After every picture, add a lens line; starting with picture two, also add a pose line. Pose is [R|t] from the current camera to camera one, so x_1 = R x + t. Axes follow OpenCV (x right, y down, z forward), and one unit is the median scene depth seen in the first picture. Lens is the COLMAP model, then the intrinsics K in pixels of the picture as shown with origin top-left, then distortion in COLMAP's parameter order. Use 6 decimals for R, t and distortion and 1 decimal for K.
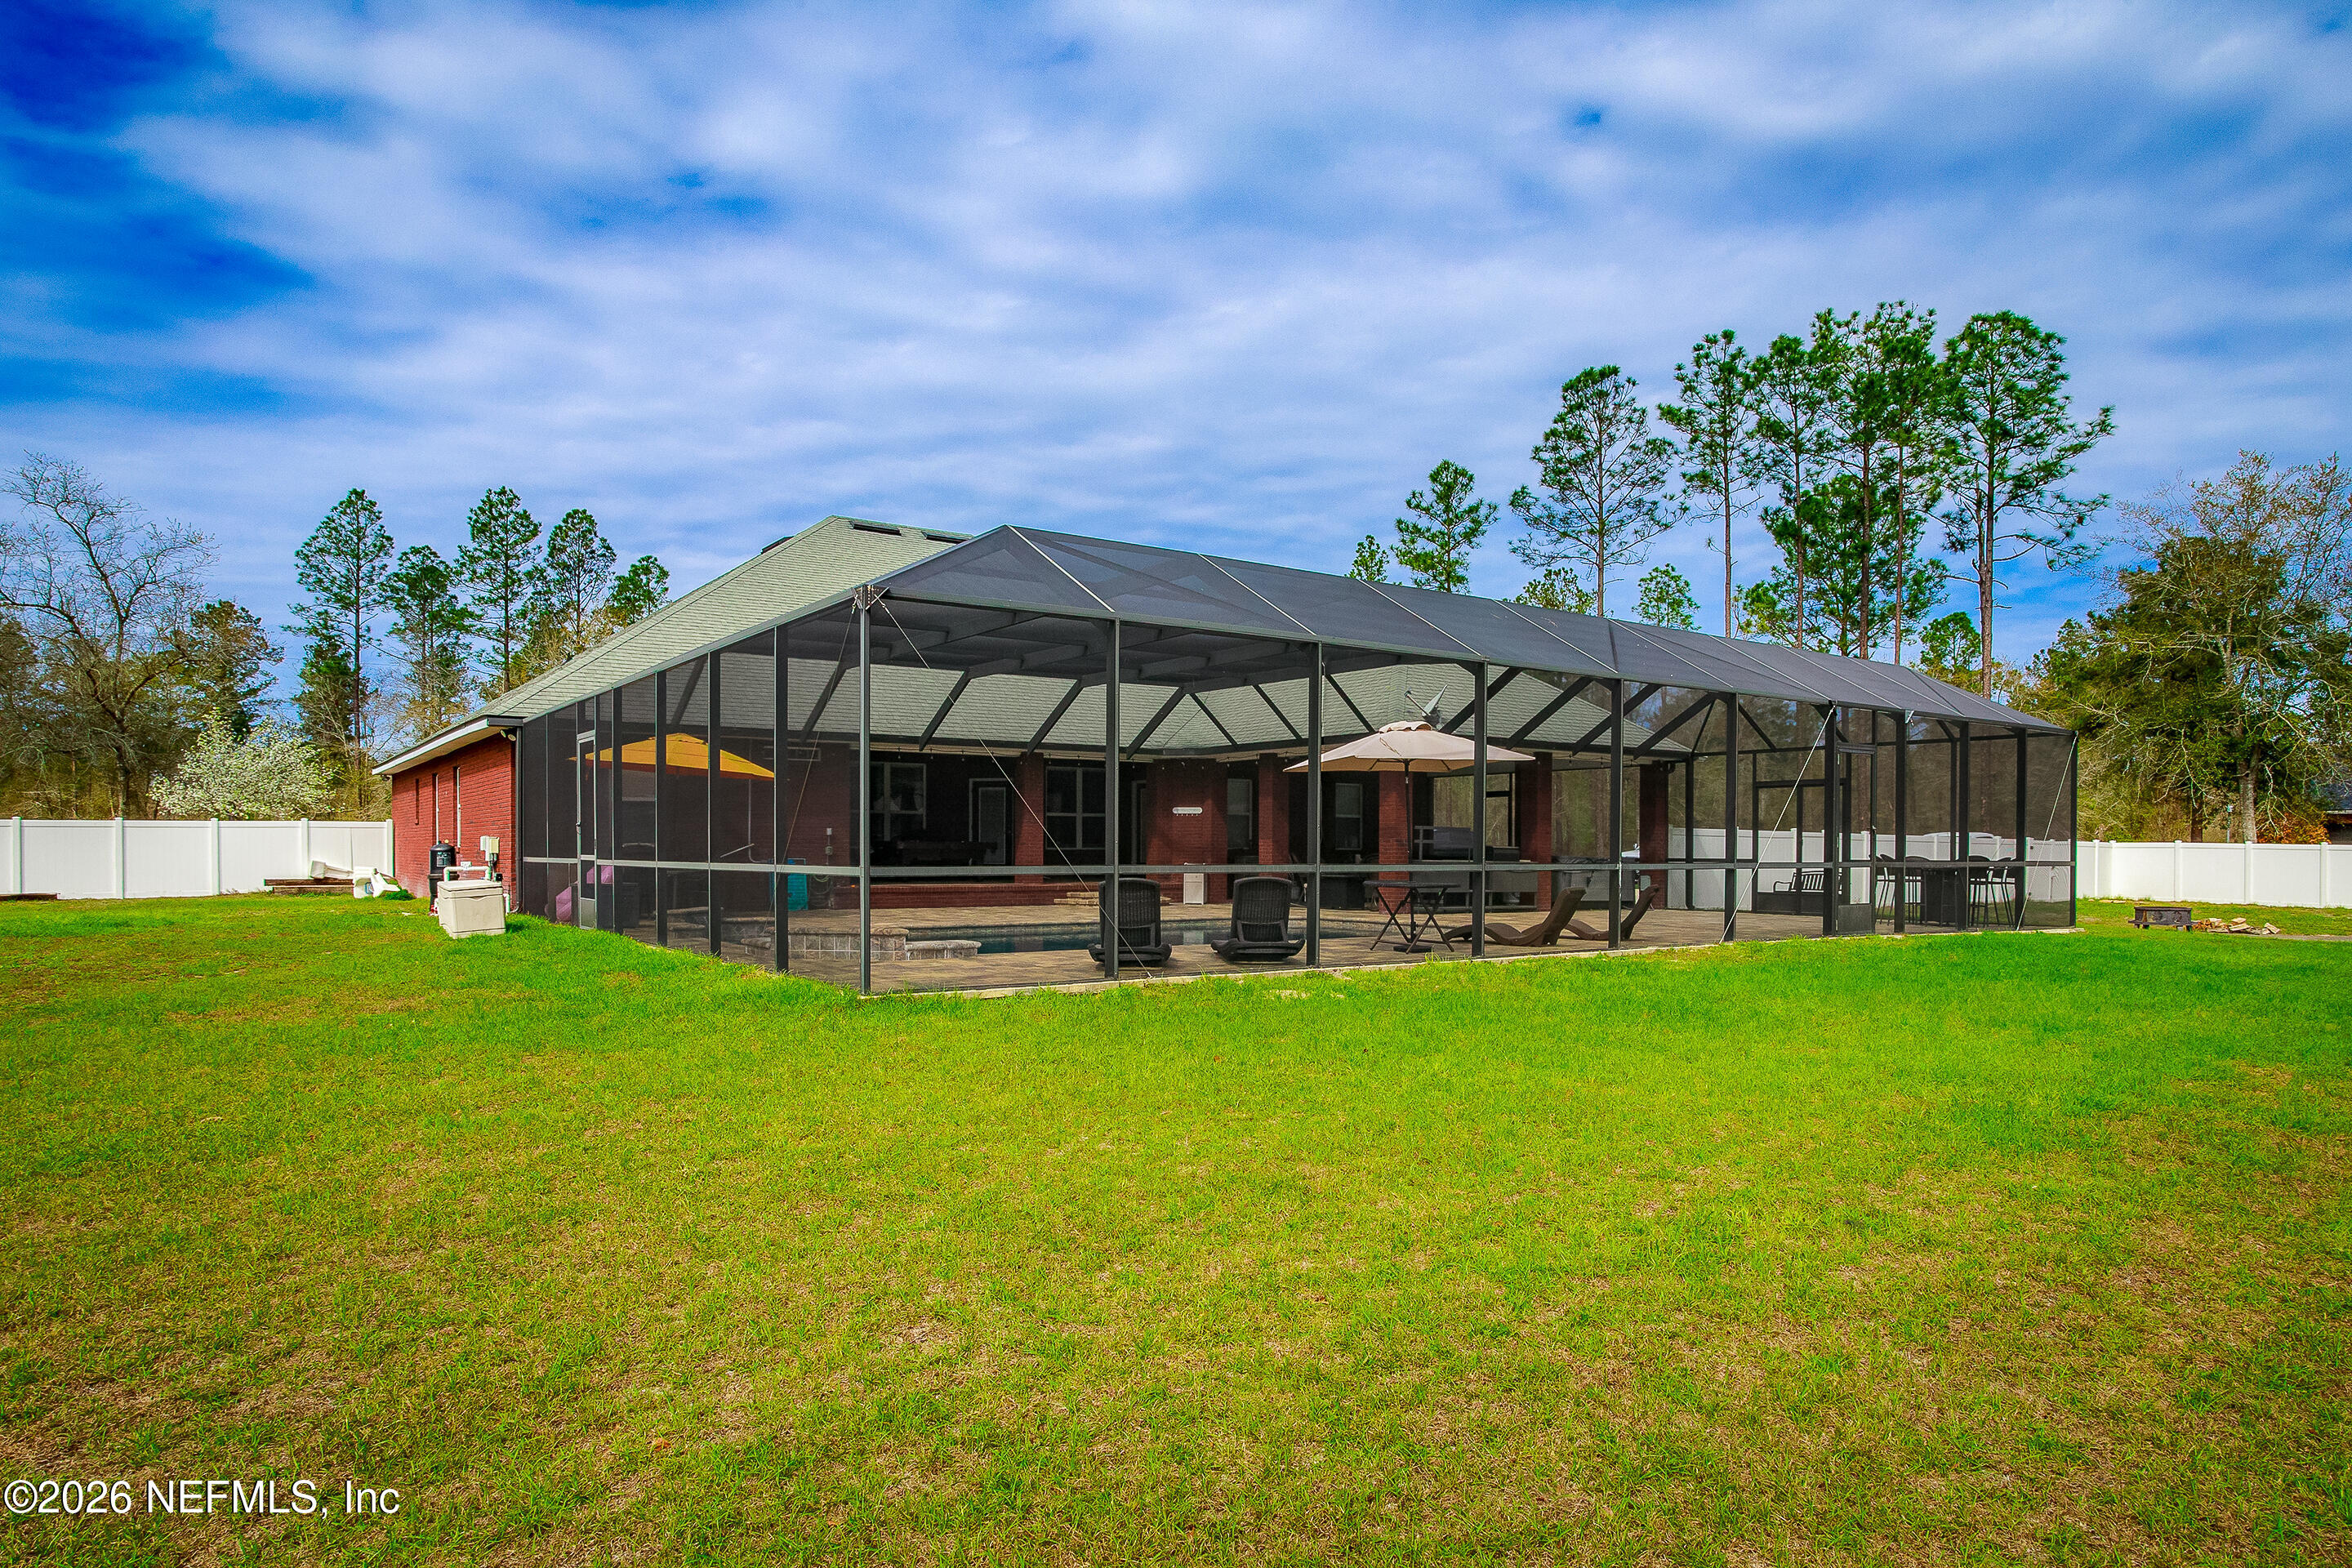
lens RADIAL K [[1243.1, 0, 1164.0], [0, 1243.1, 851.9], [0, 0, 1]] dist [-0.025254, 0.000844]
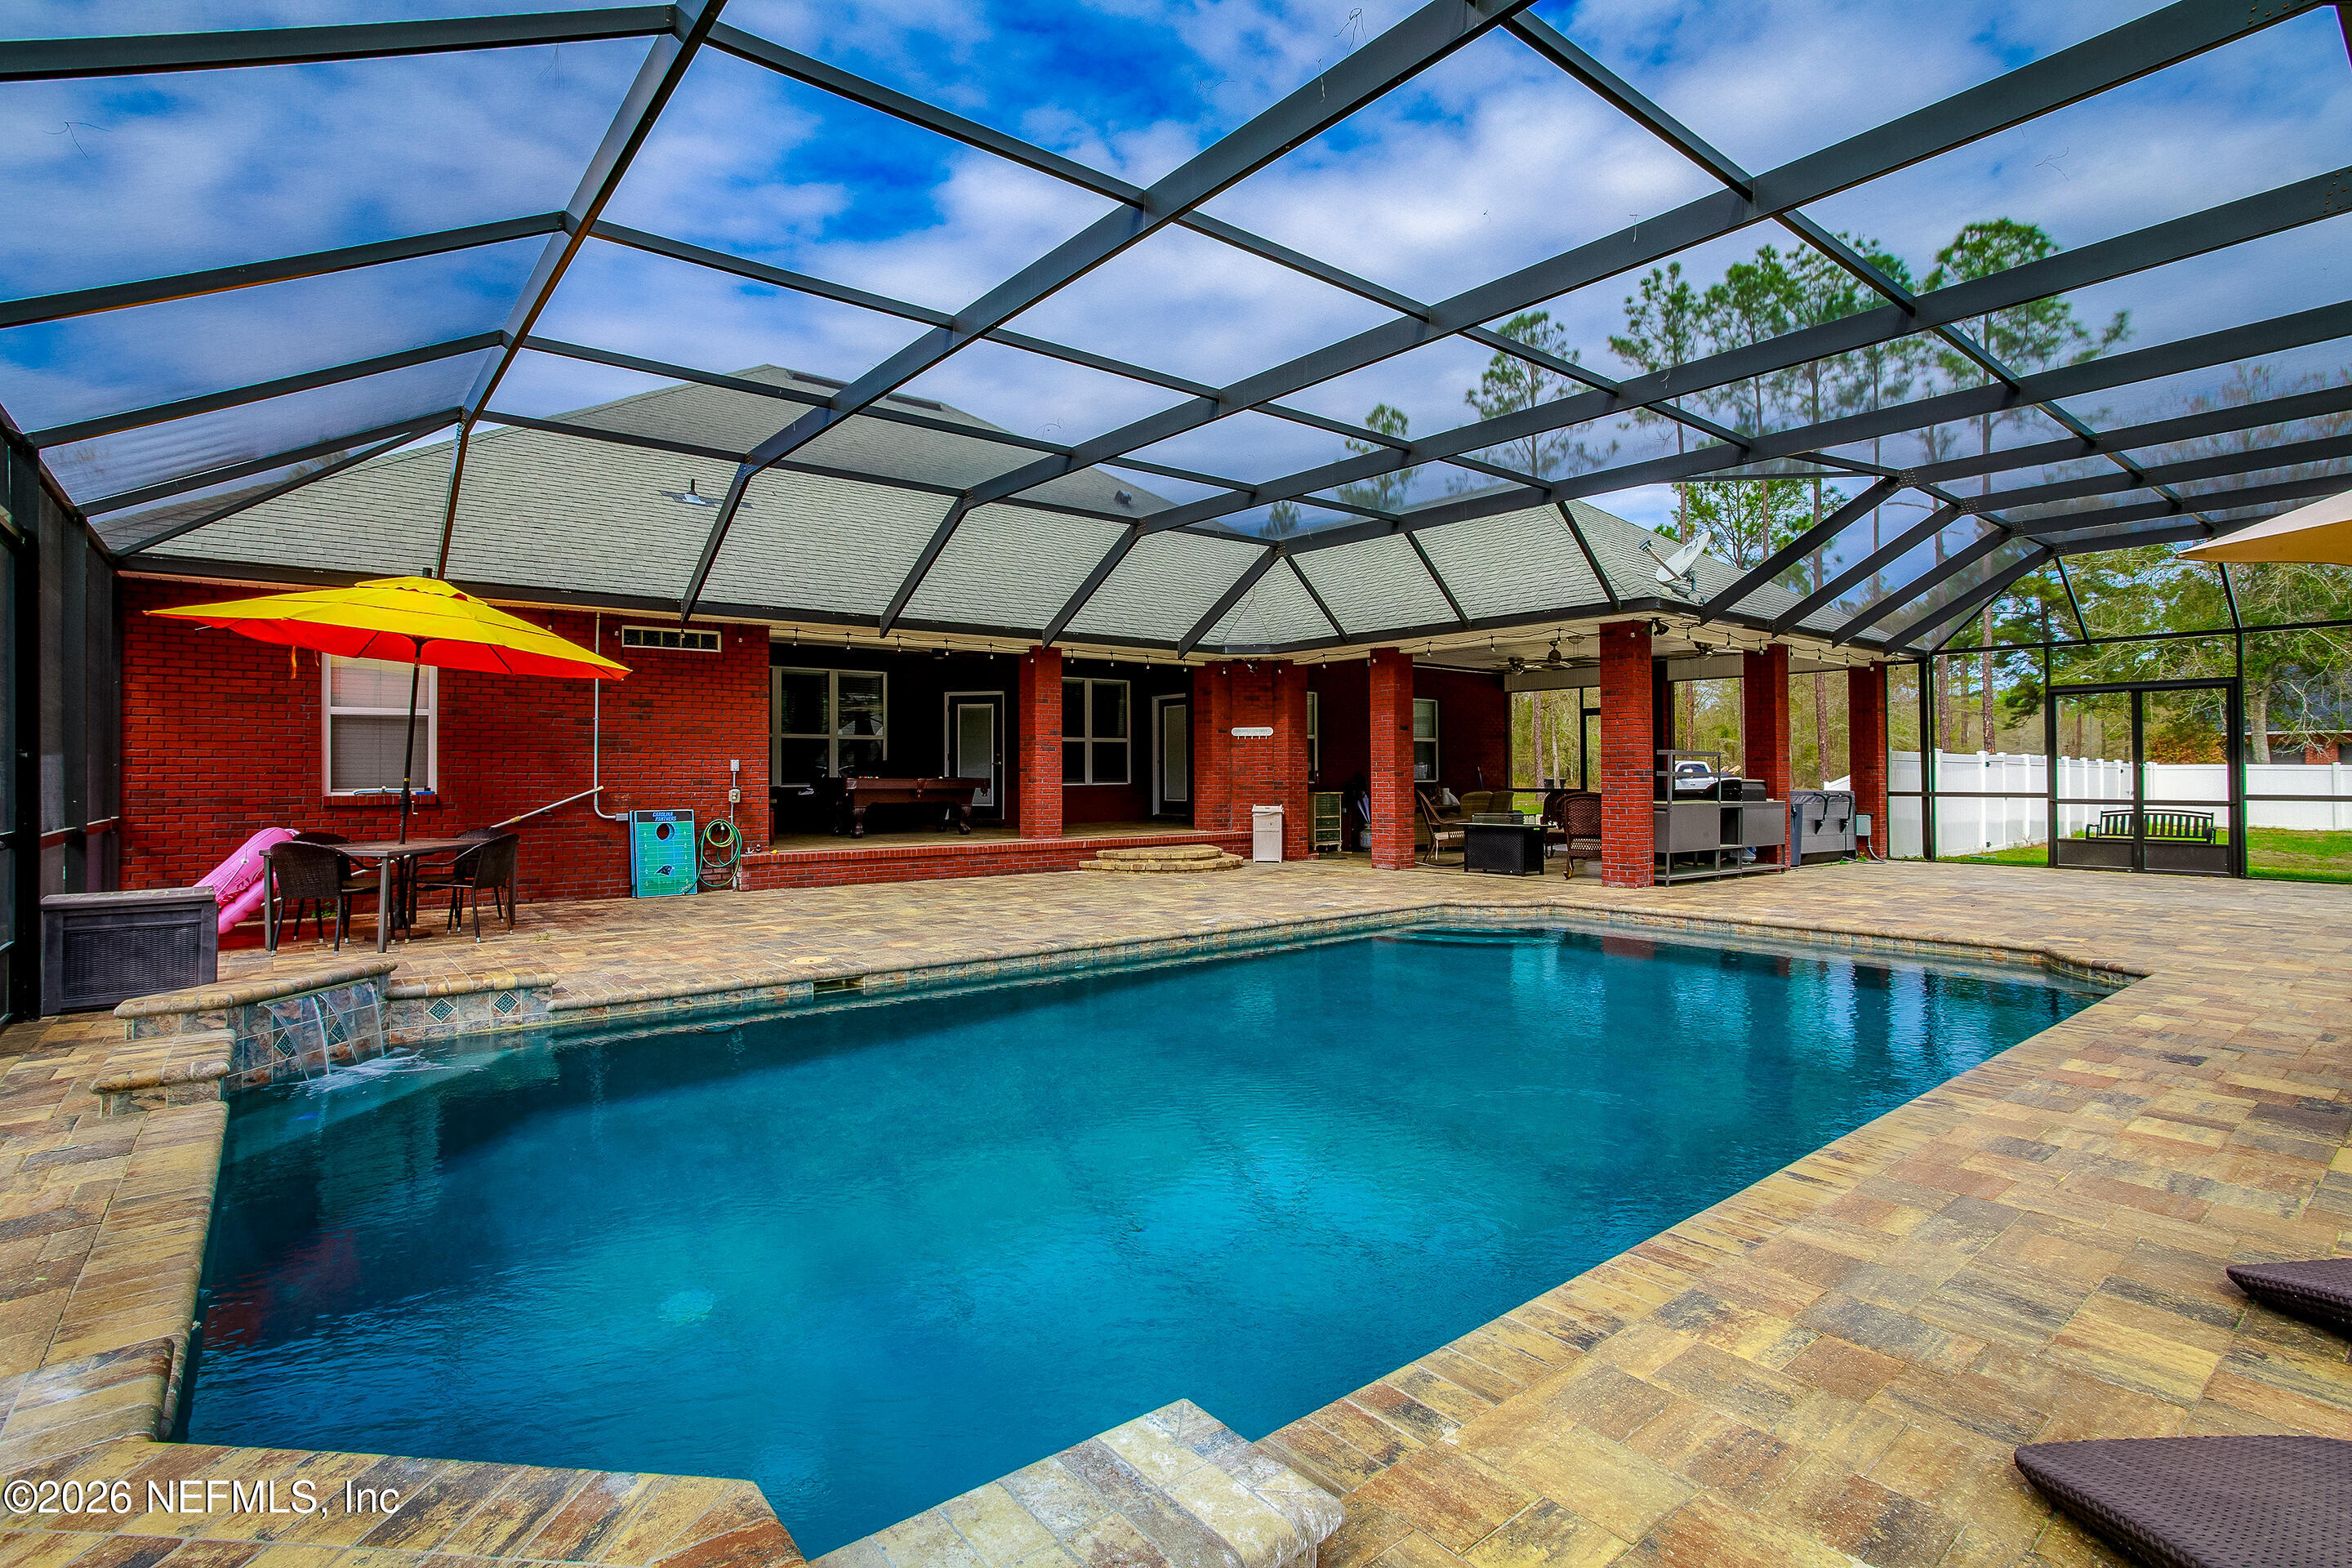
lens RADIAL K [[1126.0, 0, 1157.1], [0, 1126.0, 771.2], [0, 0, 1]] dist [-0.018192, -0.000796]
pose [[0.998628, -0.008169, 0.051728, -0.054920], [0.008538, 0.999940, -0.006916, -0.005023], [-0.051669, 0.007348, 0.998637, 0.268631]]
